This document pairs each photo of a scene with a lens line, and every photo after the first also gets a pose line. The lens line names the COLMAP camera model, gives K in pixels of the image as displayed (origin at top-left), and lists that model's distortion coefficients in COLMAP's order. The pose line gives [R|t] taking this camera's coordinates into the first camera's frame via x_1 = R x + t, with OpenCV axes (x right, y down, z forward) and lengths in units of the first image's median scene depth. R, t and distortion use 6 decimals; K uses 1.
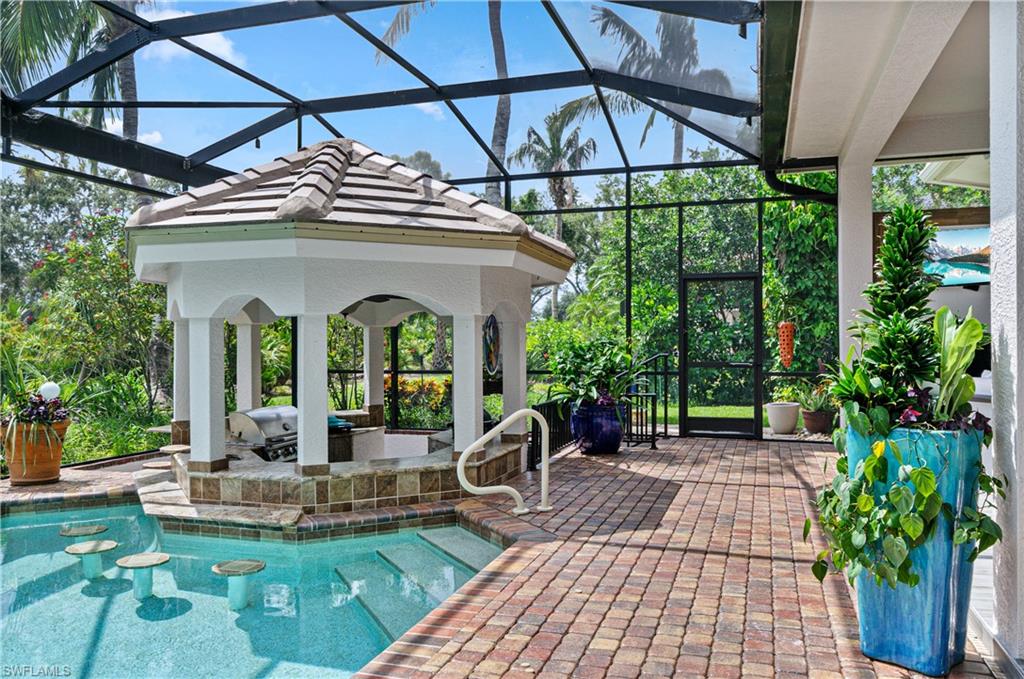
lens RADIAL K [[806.9, 0, 512.0], [0, 806.9, 339.5], [0, 0, 1]] dist [0.002166, -0.001788]
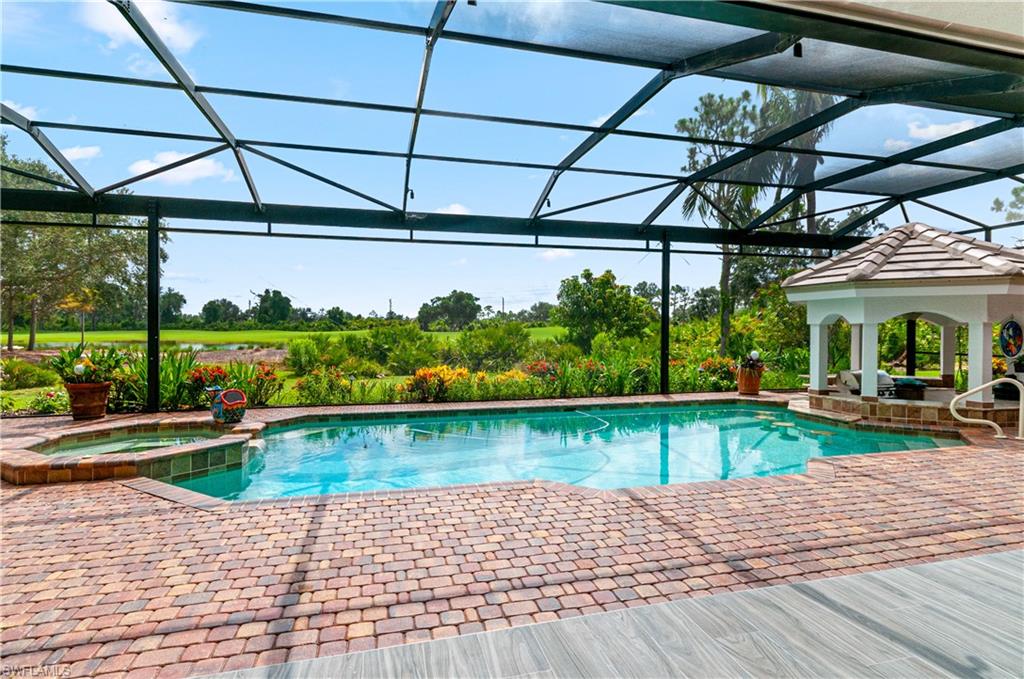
lens RADIAL K [[525.5, 0, 512.0], [0, 525.5, 339.5], [0, 0, 1]] dist [-0.000773, -0.000167]
pose [[0.543229, 0.025258, -0.839205, 0.352504], [-0.004730, 0.999624, 0.027024, -0.019753], [0.839571, -0.010710, 0.543144, -0.452660]]
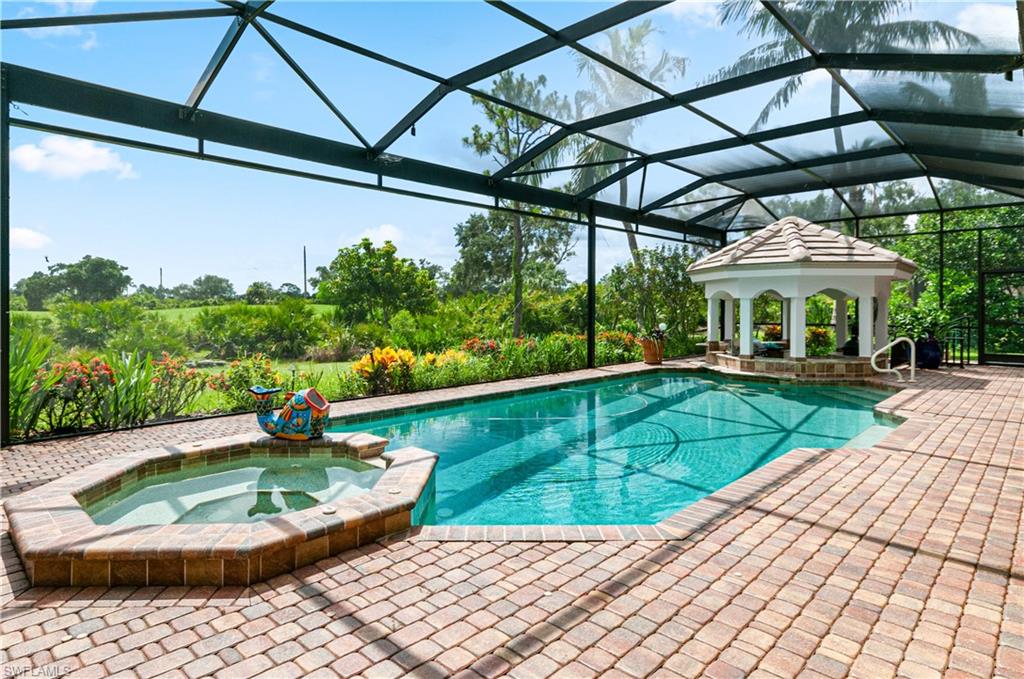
lens RADIAL K [[571.0, 0, 509.0], [0, 571.0, 310.9], [0, 0, 1]] dist [0.014003, -0.000223]
pose [[0.898426, 0.009497, -0.439022, -0.255321], [-0.006022, 0.999939, 0.009307, 0.001120], [0.439083, -0.005718, 0.898428, -0.907797]]
